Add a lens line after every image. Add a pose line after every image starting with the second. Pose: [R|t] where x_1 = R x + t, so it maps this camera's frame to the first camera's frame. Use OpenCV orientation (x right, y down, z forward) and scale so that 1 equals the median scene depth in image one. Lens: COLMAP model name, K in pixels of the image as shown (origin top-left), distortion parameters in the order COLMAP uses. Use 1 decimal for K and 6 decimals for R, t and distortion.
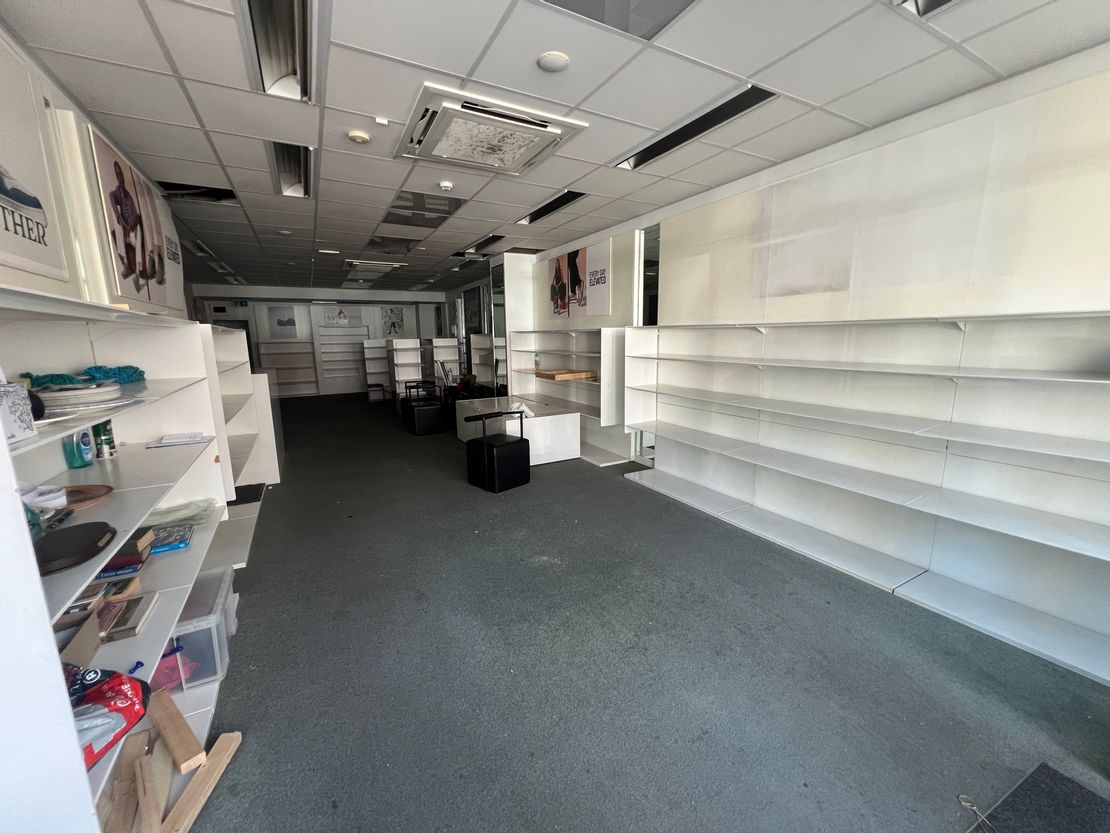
lens RADIAL K [[443.8, 0, 557.1], [0, 443.8, 416.2], [0, 0, 1]] dist [-0.007321, -0.000198]
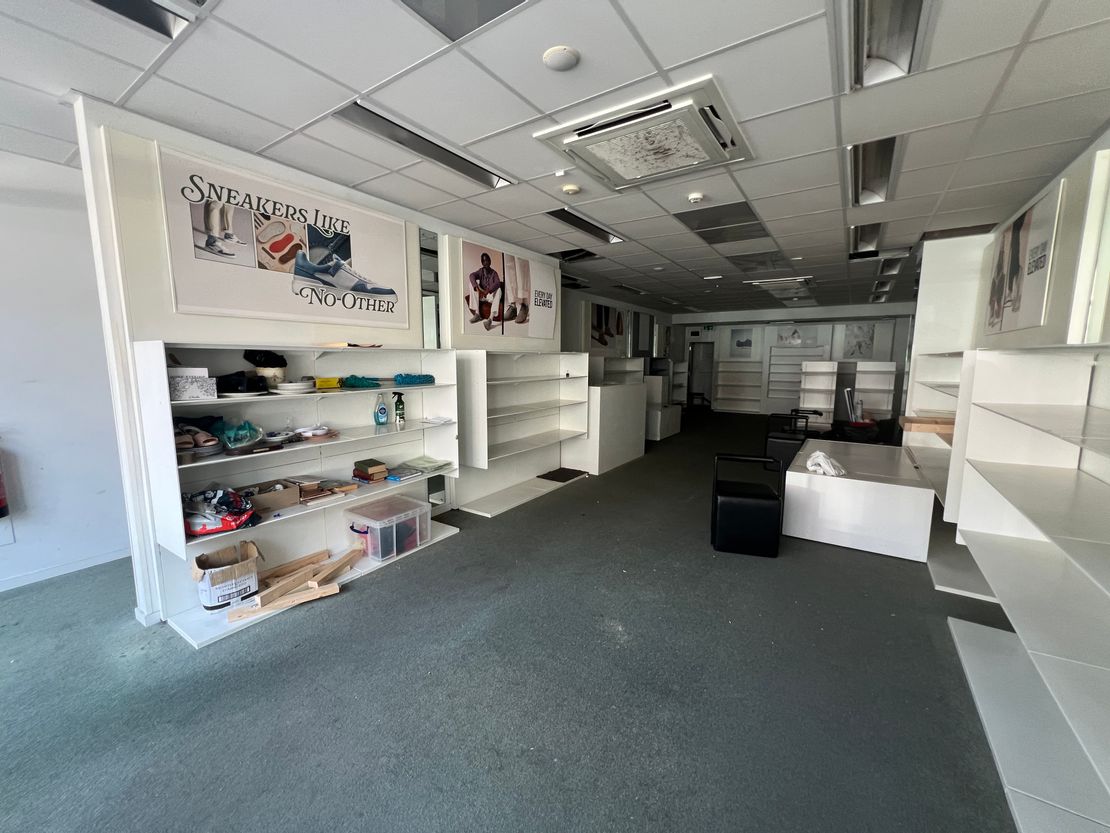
lens RADIAL K [[443.8, 0, 555.4], [0, 443.8, 416.6], [0, 0, 1]] dist [-0.007321, -0.000198]
pose [[0.449420, 0.130608, -0.883721, 0.542467], [-0.166150, 0.984214, 0.060964, -0.091413], [0.877733, 0.119432, 0.464027, 0.416853]]
